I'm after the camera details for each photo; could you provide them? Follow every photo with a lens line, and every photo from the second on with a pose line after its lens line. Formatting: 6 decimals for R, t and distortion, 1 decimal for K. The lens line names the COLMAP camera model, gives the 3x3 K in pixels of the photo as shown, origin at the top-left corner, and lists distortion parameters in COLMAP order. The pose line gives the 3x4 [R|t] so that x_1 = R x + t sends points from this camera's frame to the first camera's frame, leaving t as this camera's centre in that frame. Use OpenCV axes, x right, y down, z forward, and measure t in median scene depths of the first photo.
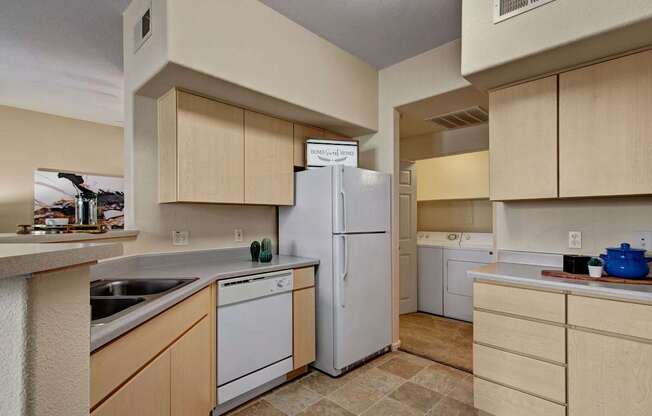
lens RADIAL K [[322.7, 0, 325.3], [0, 322.7, 220.3], [0, 0, 1]] dist [-0.002106, -0.002557]
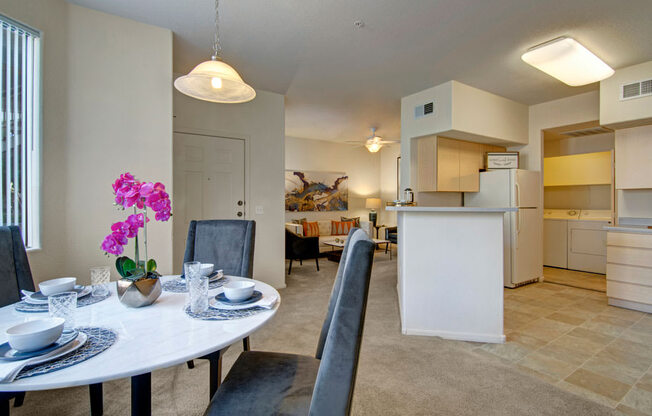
lens RADIAL K [[322.7, 0, 325.2], [0, 322.7, 203.9], [0, 0, 1]] dist [-0.002106, -0.002557]
pose [[0.978101, -0.002041, -0.208120, -0.493974], [0.003067, 0.999985, 0.004605, 0.006963], [0.208107, -0.005143, 0.978092, -0.774682]]
